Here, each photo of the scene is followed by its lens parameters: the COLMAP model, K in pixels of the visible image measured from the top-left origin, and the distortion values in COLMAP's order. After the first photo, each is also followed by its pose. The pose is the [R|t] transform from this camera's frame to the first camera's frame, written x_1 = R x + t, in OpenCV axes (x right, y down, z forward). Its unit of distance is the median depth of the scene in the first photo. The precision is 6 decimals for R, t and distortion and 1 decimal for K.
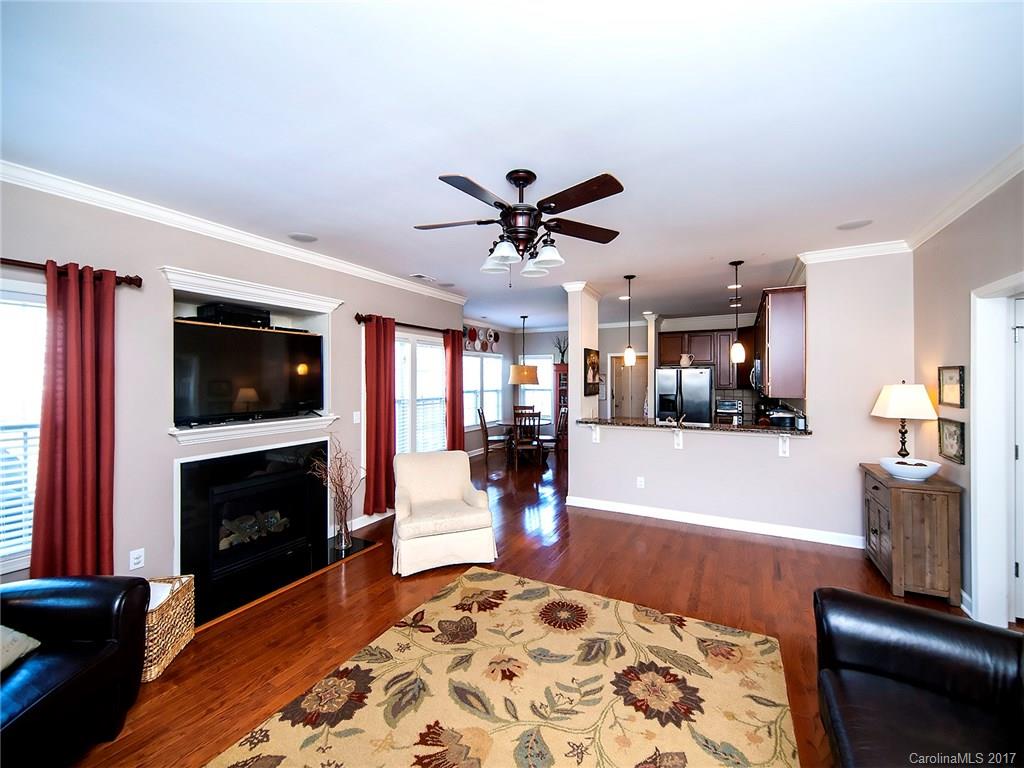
lens RADIAL K [[415.6, 0, 508.9], [0, 415.6, 378.9], [0, 0, 1]] dist [0.014004, -0.002897]
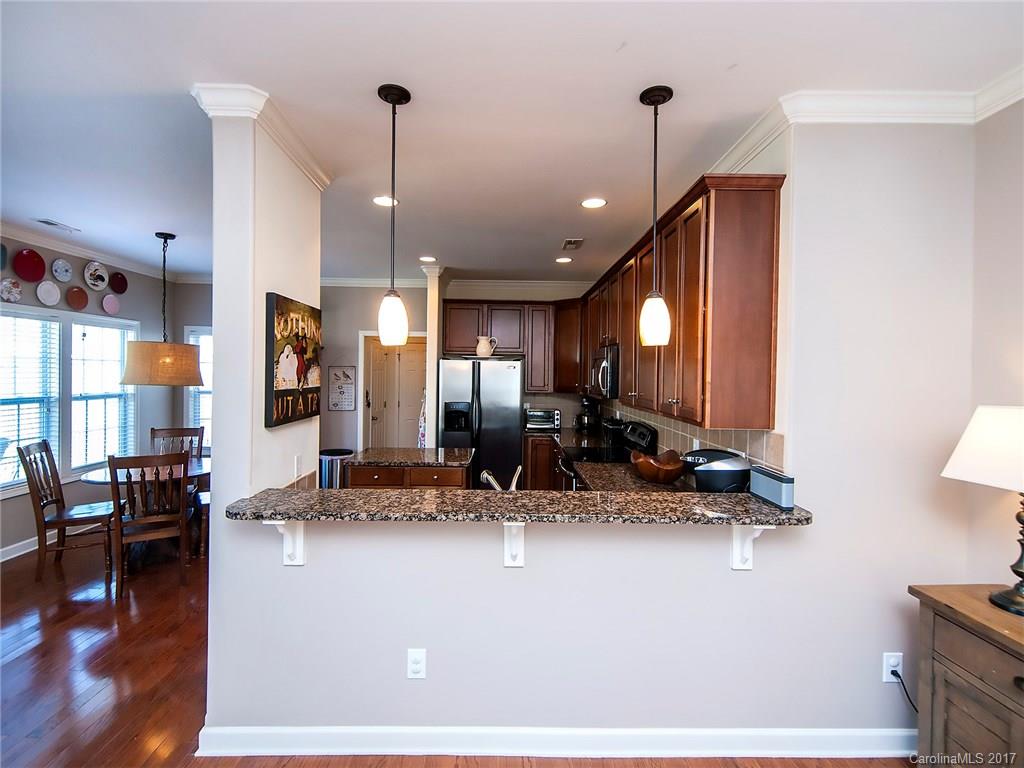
lens RADIAL K [[487.4, 0, 509.9], [0, 487.4, 378.6], [0, 0, 1]] dist [-0.000529, -0.000250]
pose [[0.872402, 0.009607, 0.488695, 0.105846], [-0.016384, 0.999820, 0.009593, -0.005113], [-0.488515, -0.016376, 0.872402, 0.355021]]
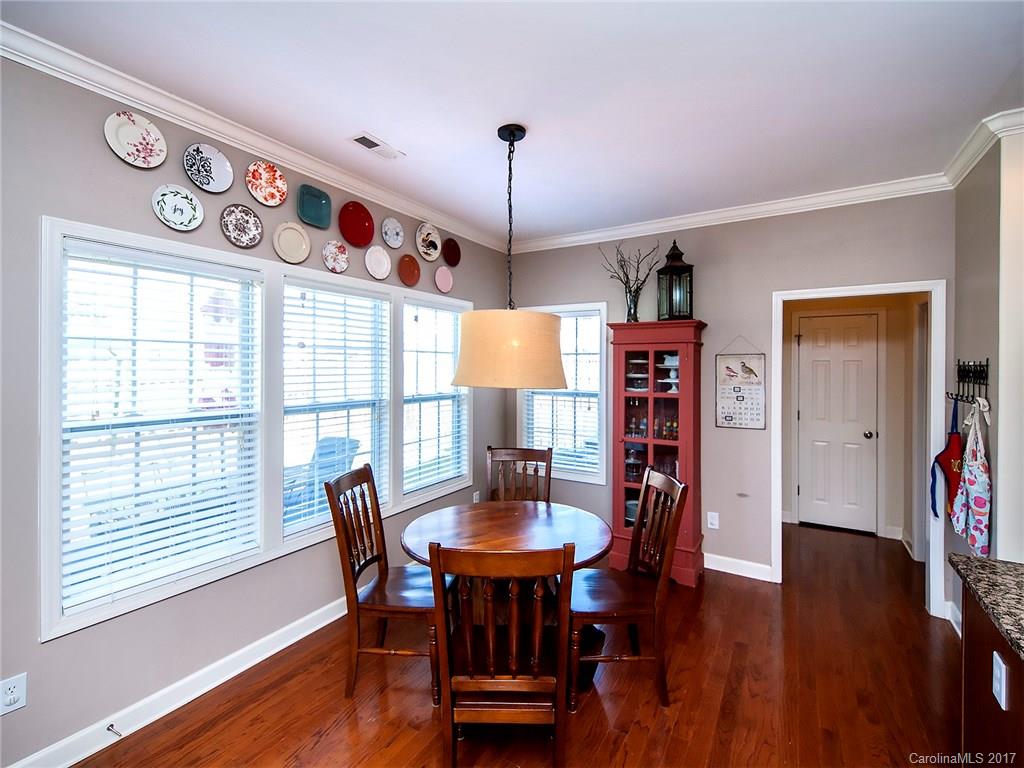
lens RADIAL K [[487.4, 0, 499.0], [0, 487.4, 365.5], [0, 0, 1]] dist [-0.000529, -0.000250]
pose [[0.997059, 0.005685, -0.076429, 0.053971], [-0.005831, 0.999982, -0.001696, 0.000124], [0.076418, 0.002137, 0.997074, 0.685768]]
